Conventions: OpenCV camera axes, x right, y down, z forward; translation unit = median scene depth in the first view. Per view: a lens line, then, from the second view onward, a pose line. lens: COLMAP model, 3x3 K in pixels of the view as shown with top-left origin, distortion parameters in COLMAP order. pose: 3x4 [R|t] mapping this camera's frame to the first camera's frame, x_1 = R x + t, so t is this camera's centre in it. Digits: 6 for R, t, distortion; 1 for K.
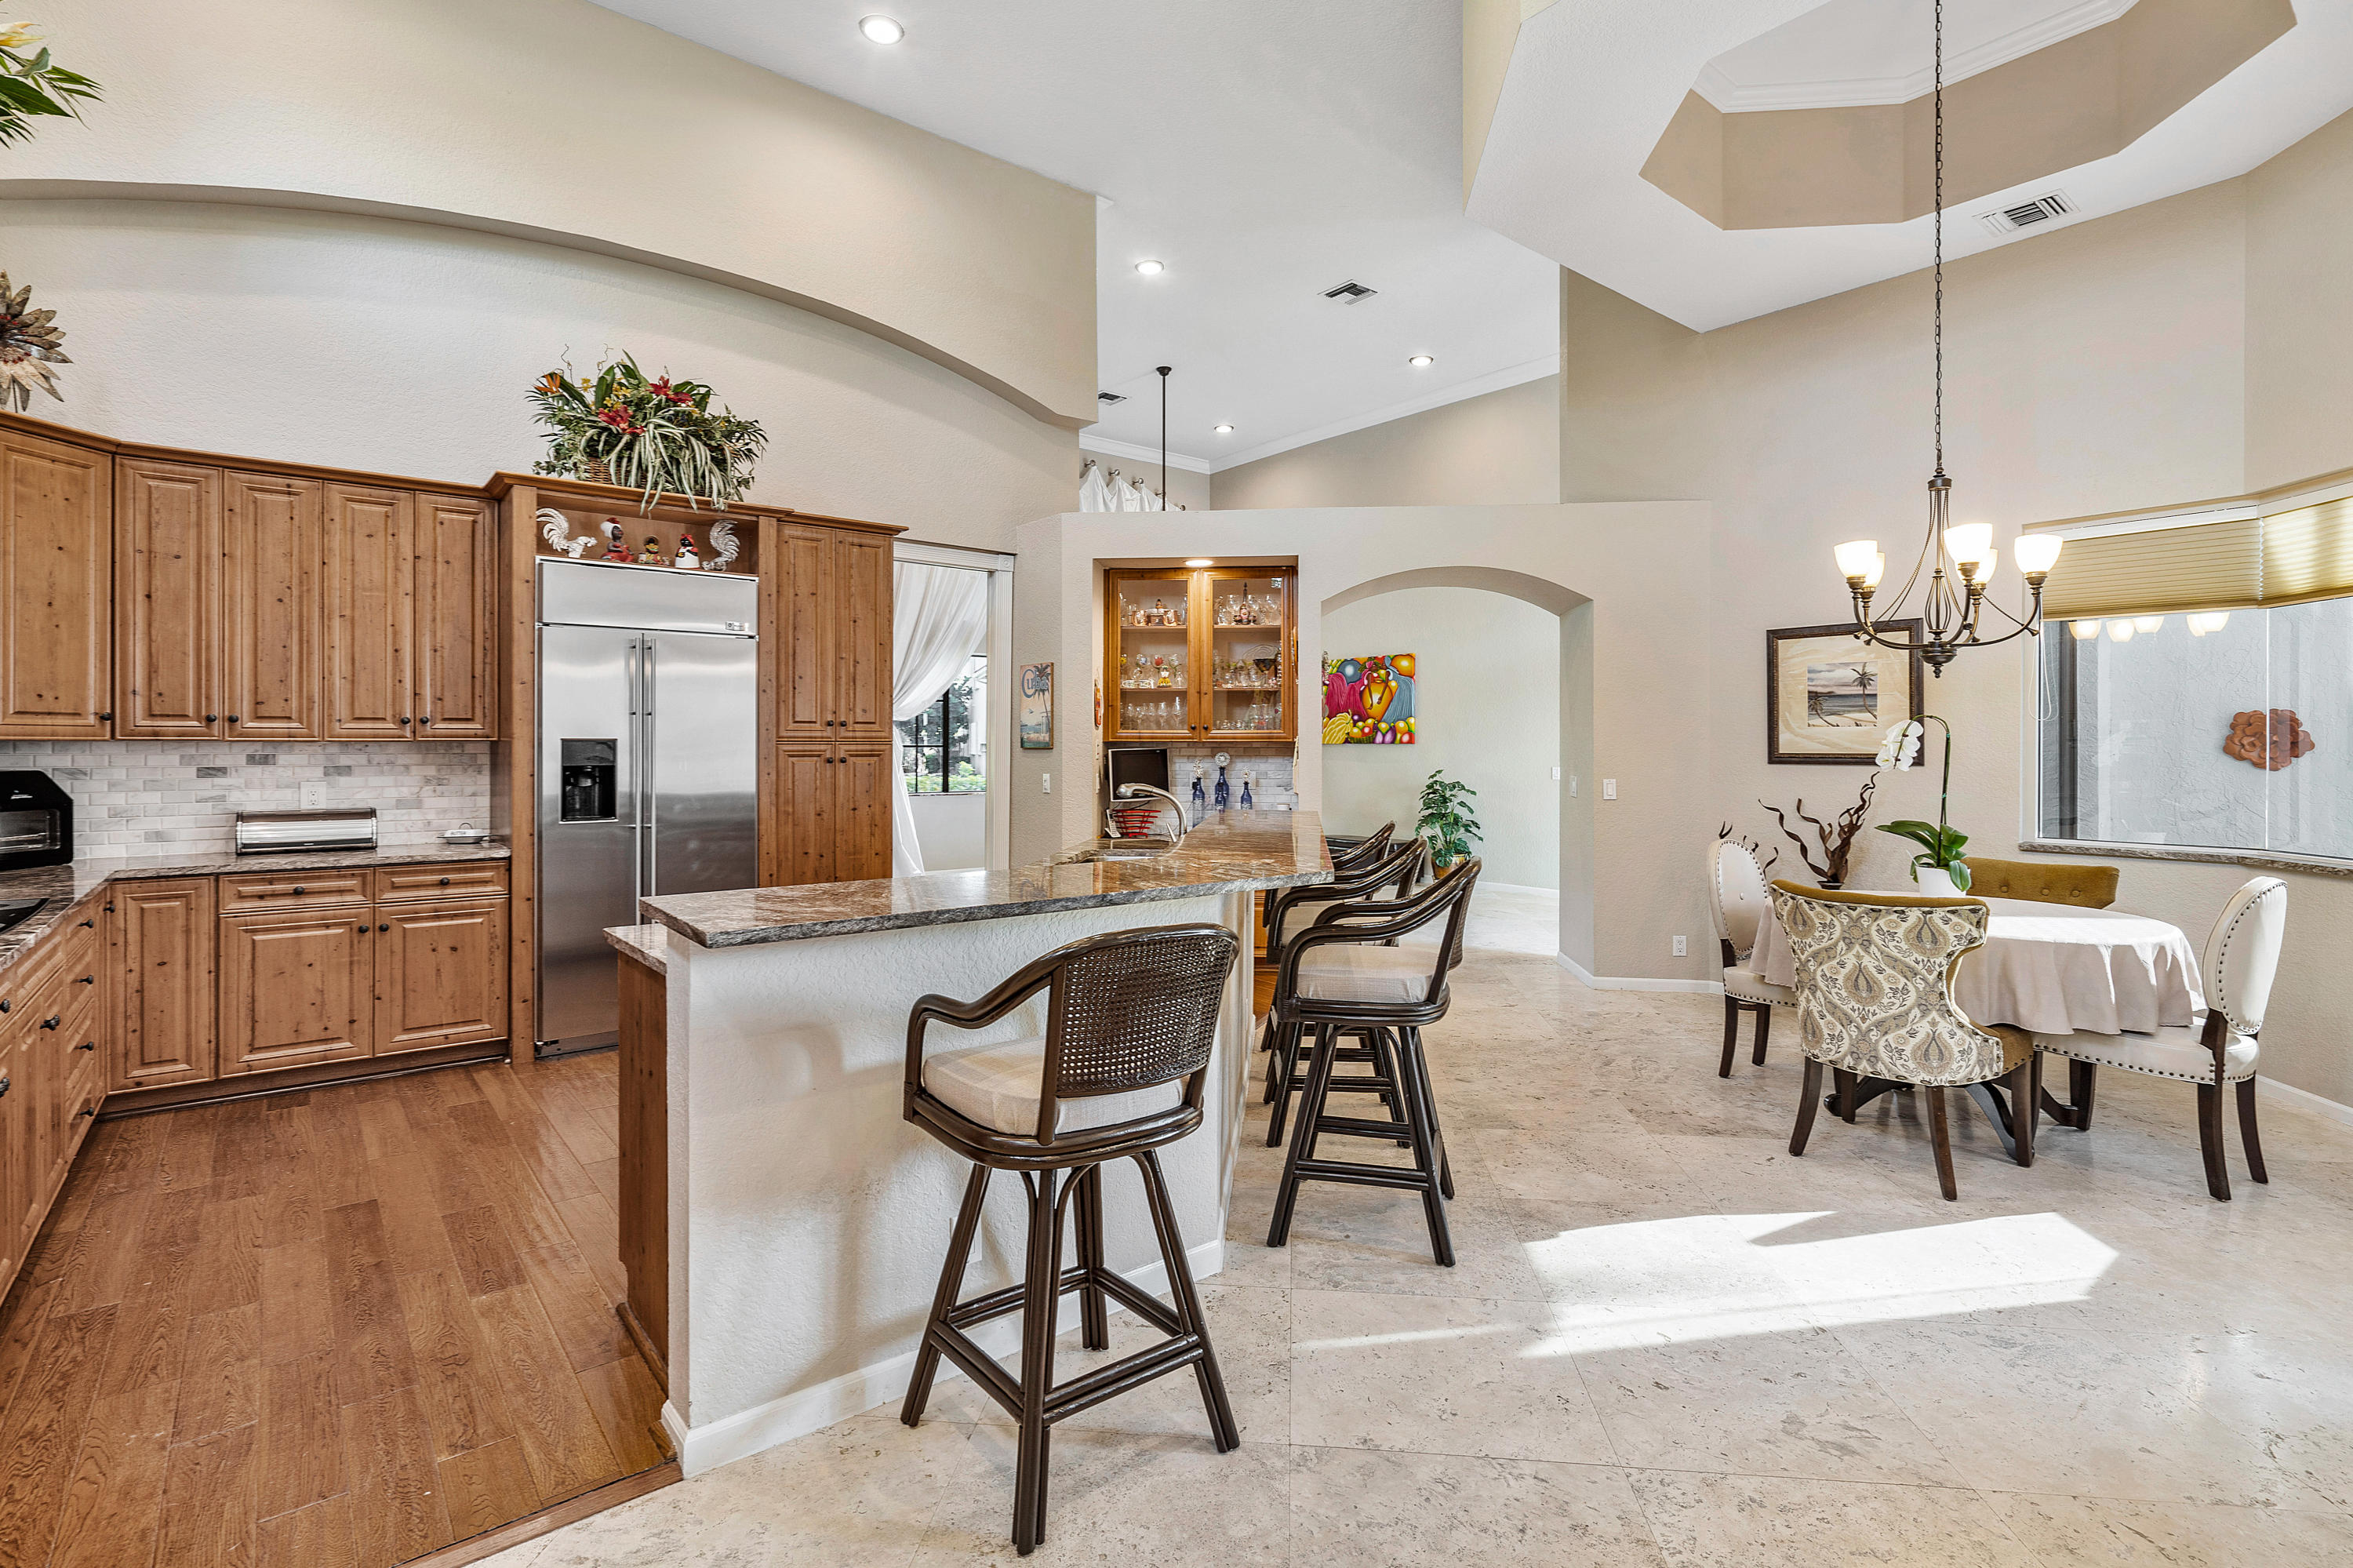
lens RADIAL K [[1096.0, 0, 1175.7], [0, 1096.0, 739.9], [0, 0, 1]] dist [-0.004392, 0.001699]
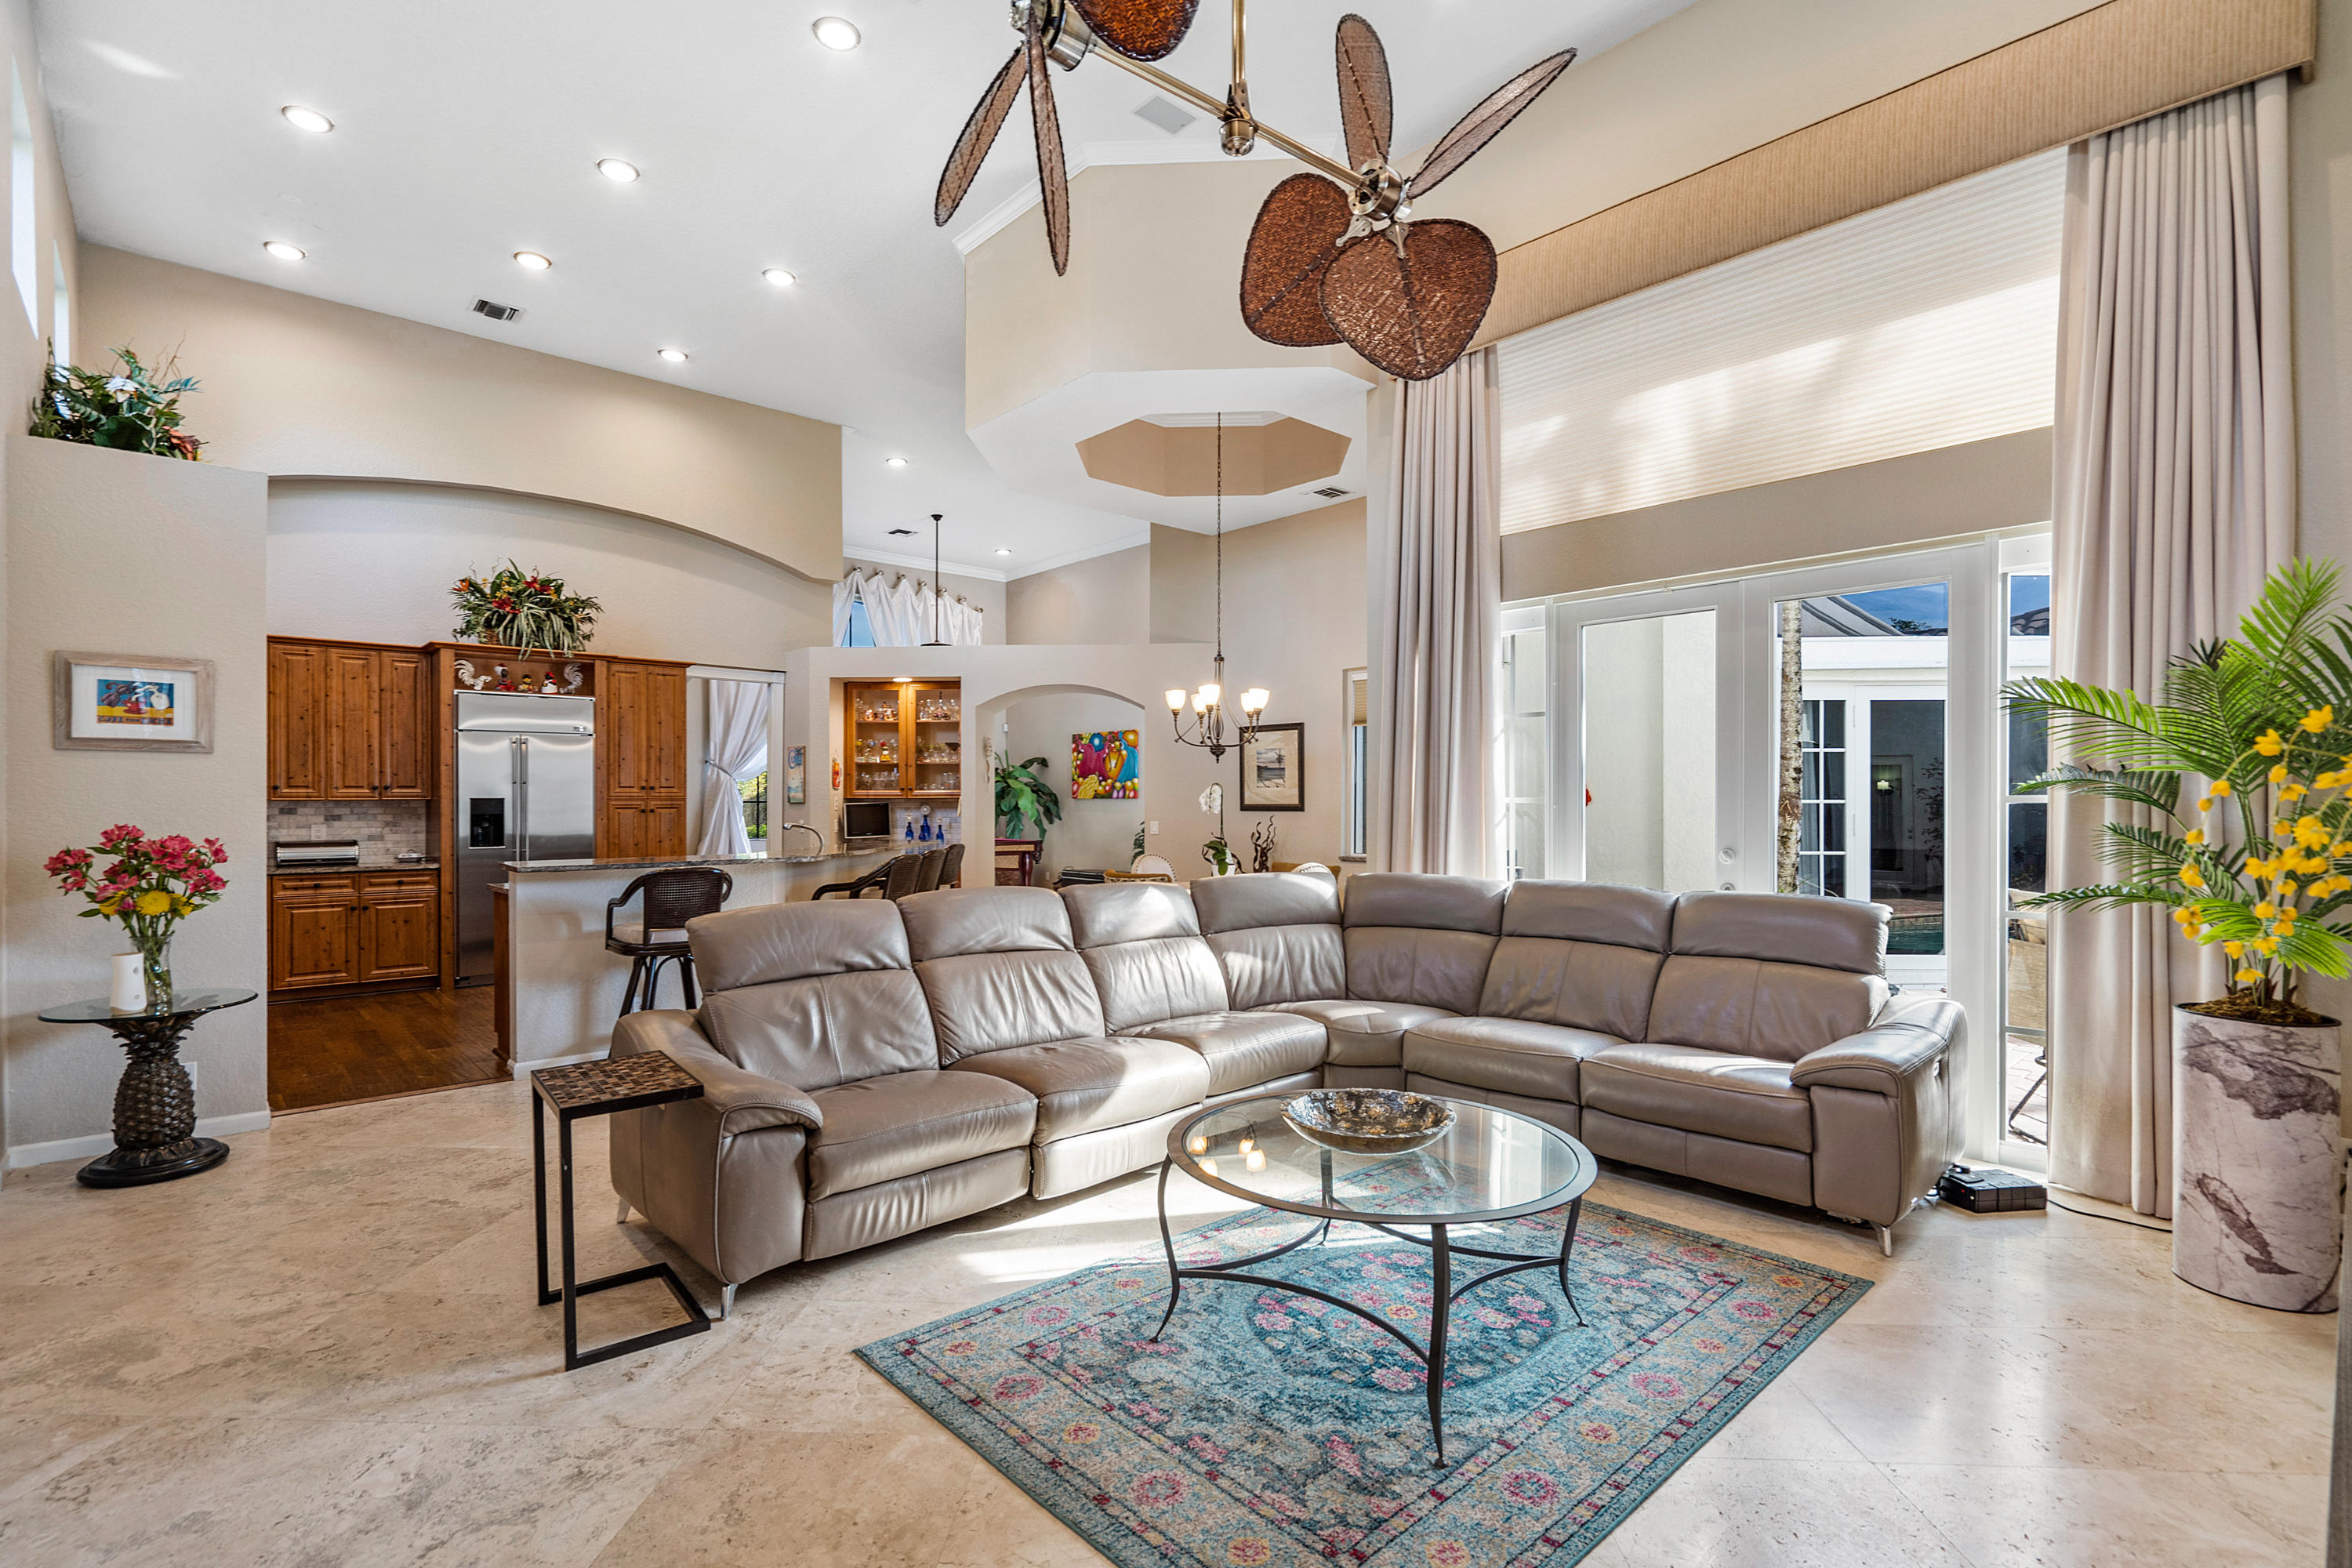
lens RADIAL K [[1095.5, 0, 1144.6], [0, 1095.5, 796.3], [0, 0, 1]] dist [-0.004392, 0.001699]
pose [[0.999362, -0.003064, 0.035584, 0.389083], [0.003003, 0.999994, 0.001762, -0.003503], [-0.035590, -0.001654, 0.999365, -0.672596]]
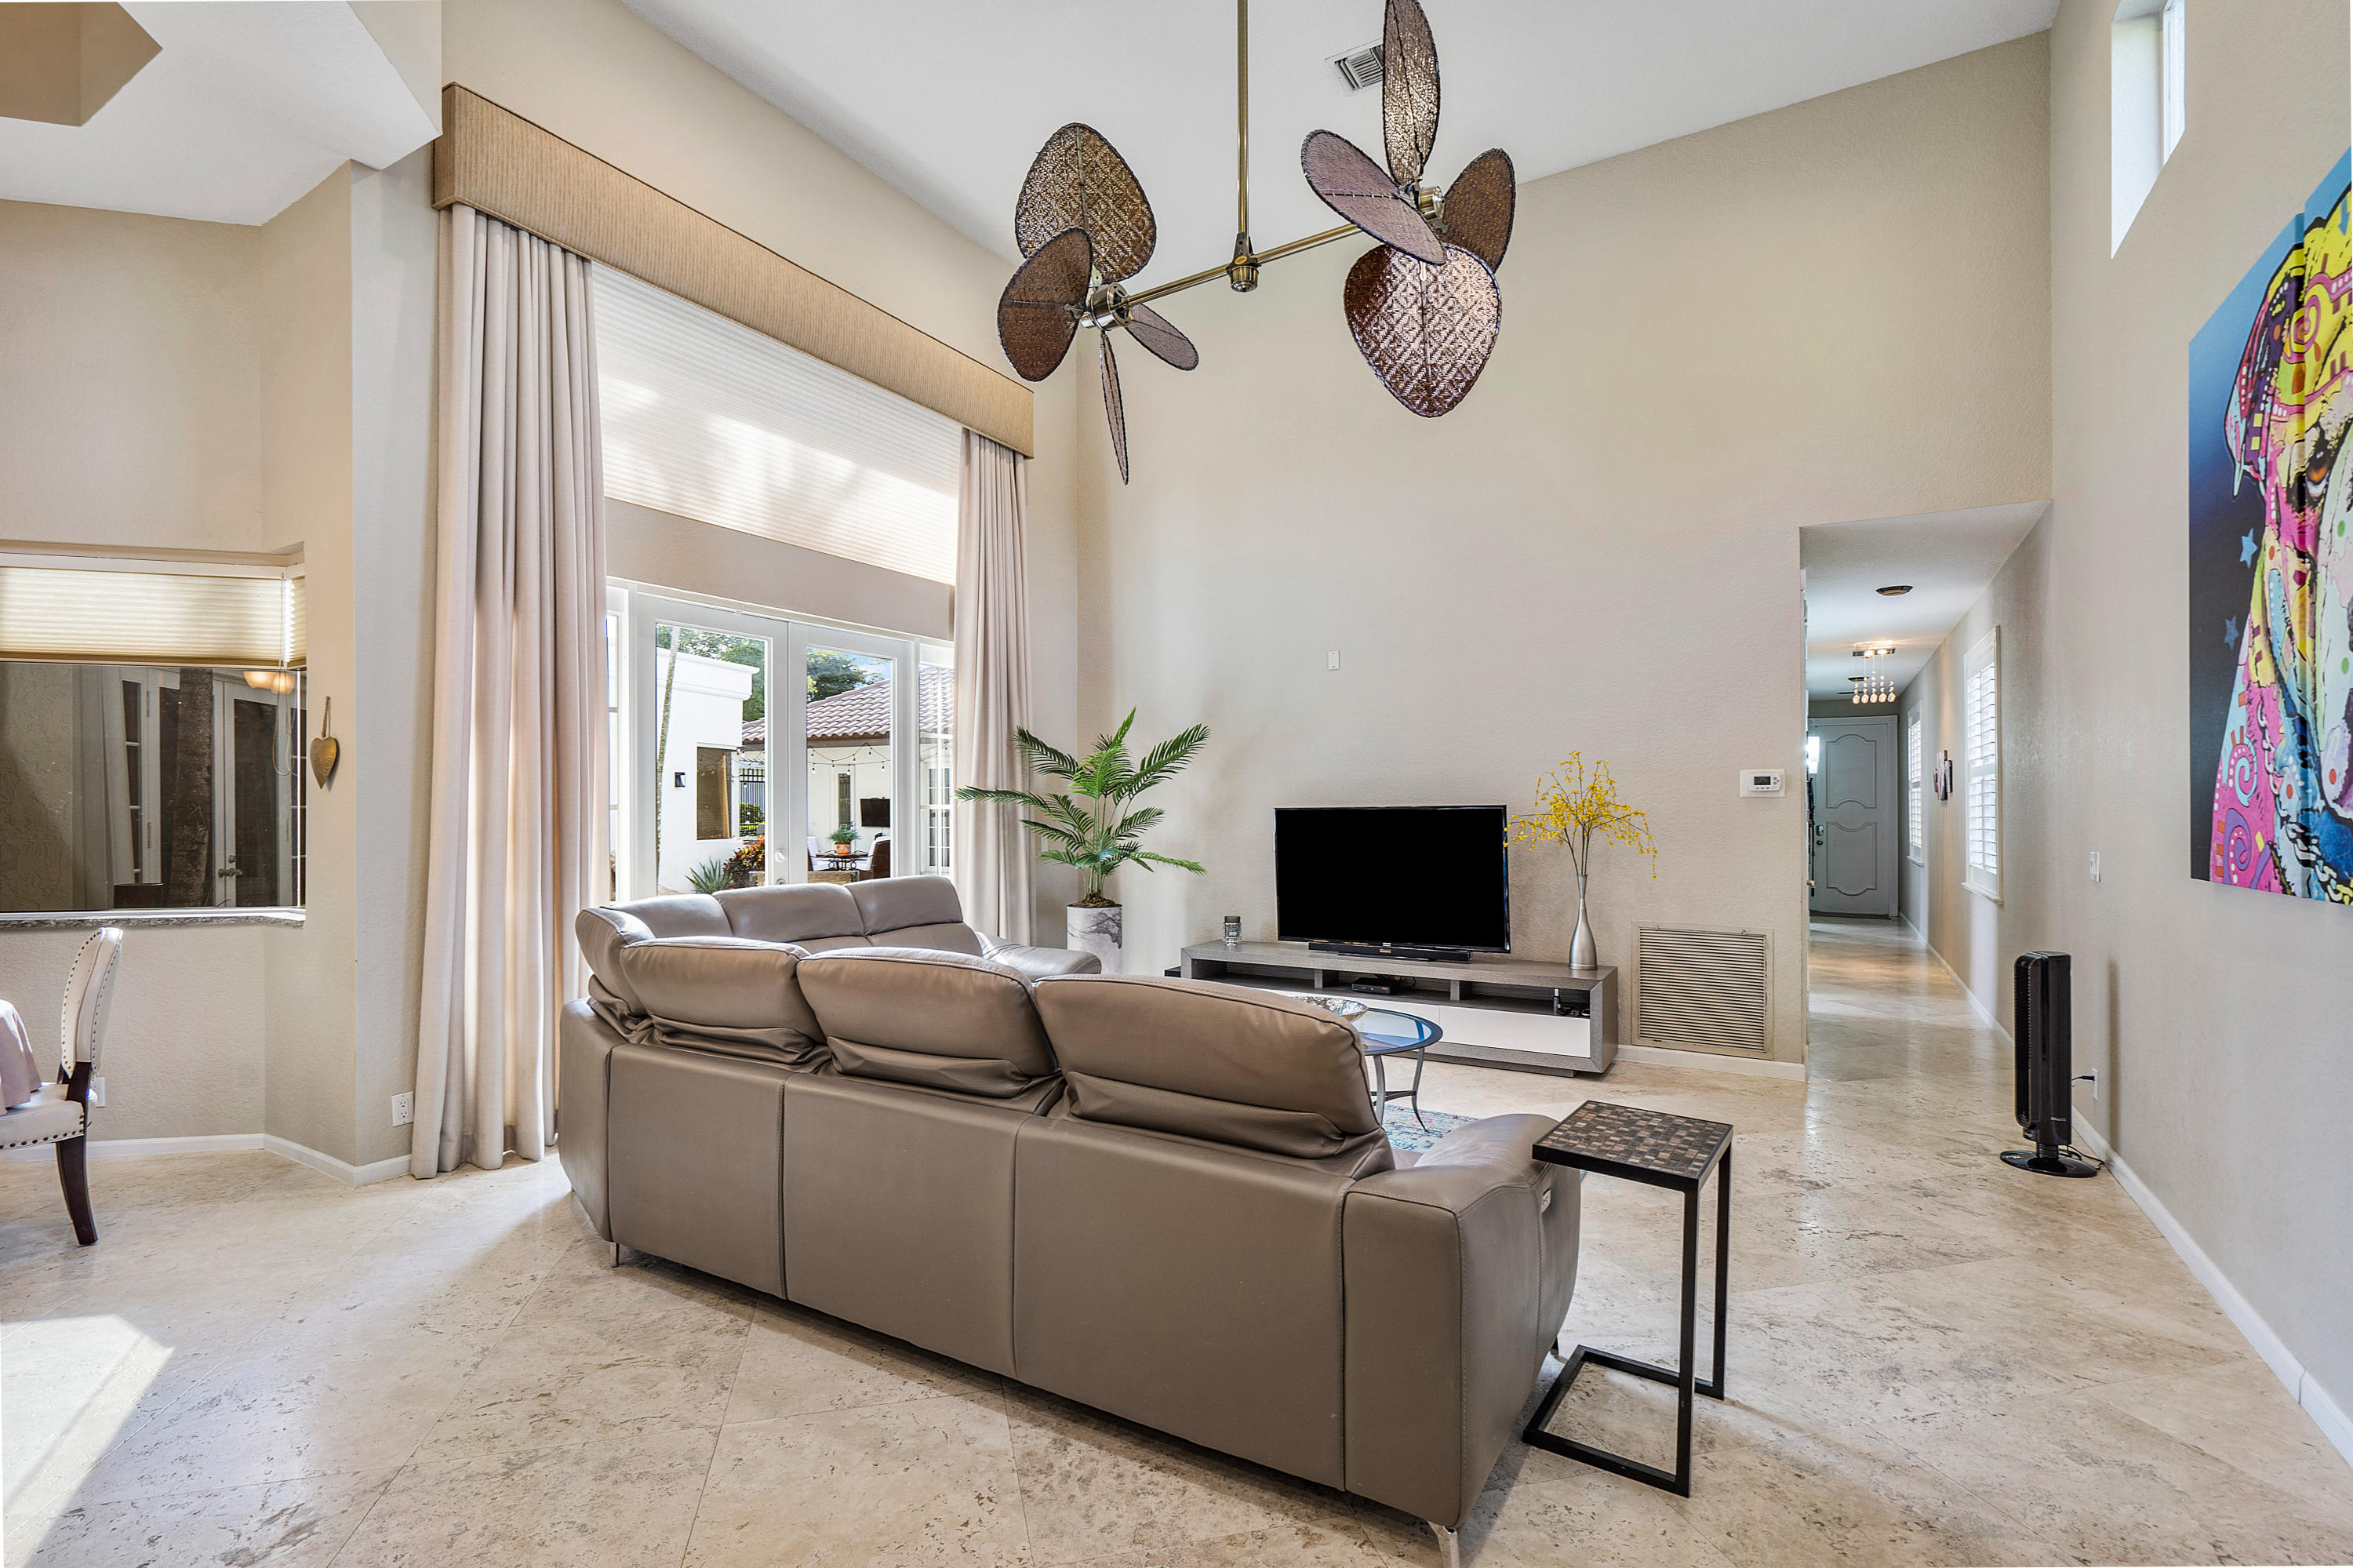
lens RADIAL K [[1096.0, 0, 1175.9], [0, 1096.0, 819.3], [0, 0, 1]] dist [-0.004392, 0.001699]
pose [[-0.355989, -0.011356, 0.934421, -0.233041], [-0.007975, 0.999927, 0.009114, -0.000376], [-0.934456, -0.004208, -0.356054, 0.252419]]
